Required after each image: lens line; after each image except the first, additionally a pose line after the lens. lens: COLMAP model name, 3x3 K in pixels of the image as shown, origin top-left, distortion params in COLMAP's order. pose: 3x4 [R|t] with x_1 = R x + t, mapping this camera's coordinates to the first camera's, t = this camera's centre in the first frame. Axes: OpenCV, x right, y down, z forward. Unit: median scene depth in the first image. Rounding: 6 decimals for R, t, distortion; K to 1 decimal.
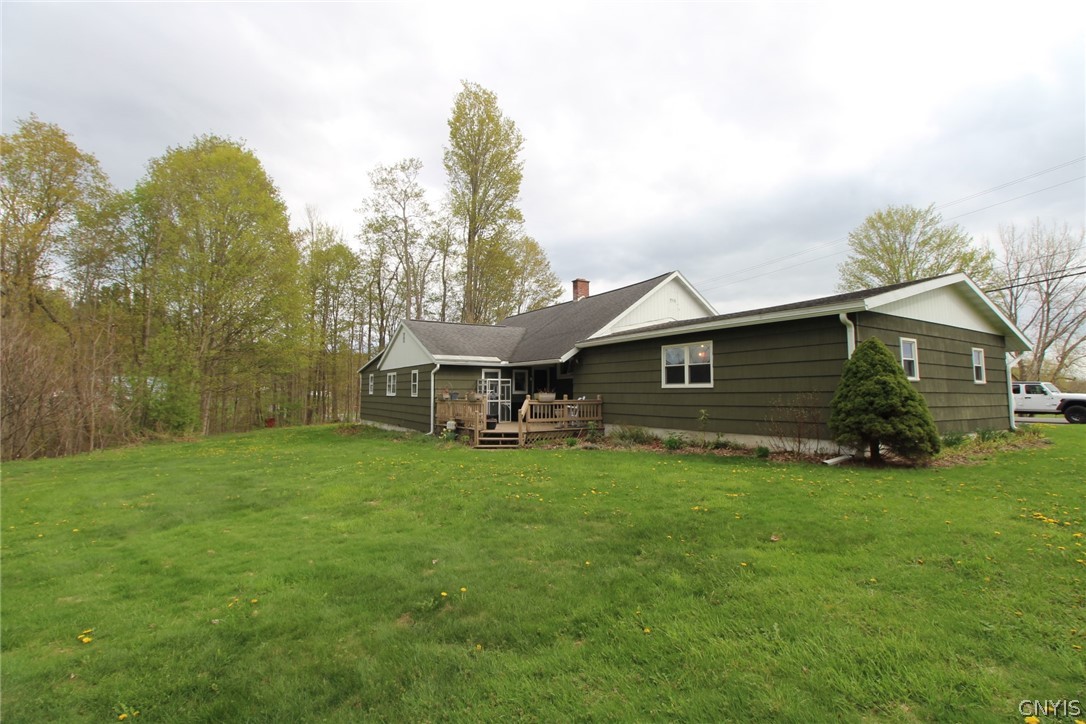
lens RADIAL K [[495.7, 0, 543.4], [0, 495.7, 359.6], [0, 0, 1]] dist [-0.000681, -0.012189]
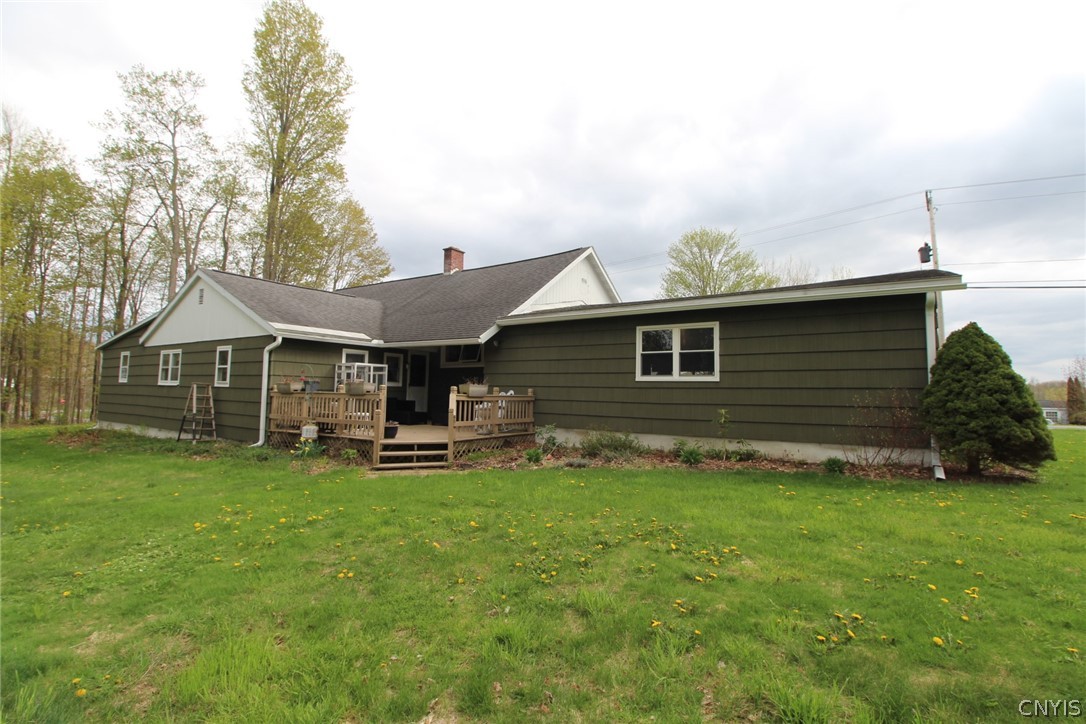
lens RADIAL K [[495.7, 0, 546.0], [0, 495.7, 356.3], [0, 0, 1]] dist [-0.000681, -0.012189]
pose [[0.911983, 0.046737, 0.407557, -0.140548], [-0.045685, 0.998880, -0.012319, 0.023855], [-0.407676, -0.007384, 0.913097, 0.241117]]
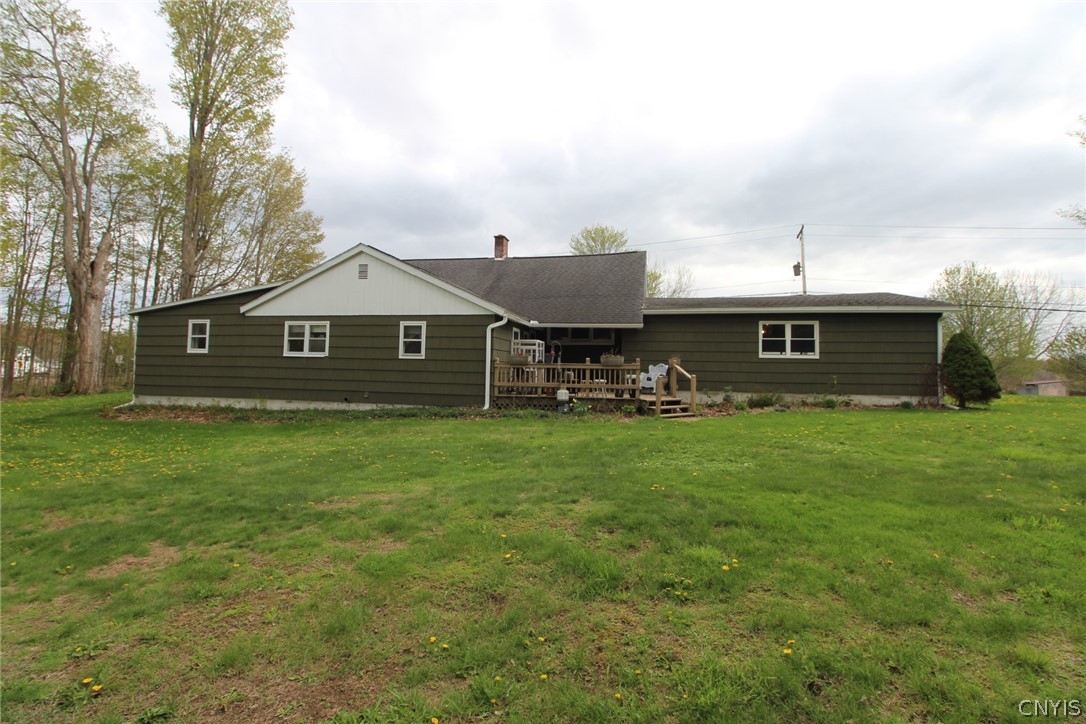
lens RADIAL K [[495.7, 0, 550.8], [0, 495.7, 353.0], [0, 0, 1]] dist [-0.000681, -0.012189]
pose [[0.703256, 0.043792, 0.709587, -0.628537], [-0.068135, 0.997658, 0.005957, 0.049625], [-0.707664, -0.052537, 0.704593, 0.365451]]
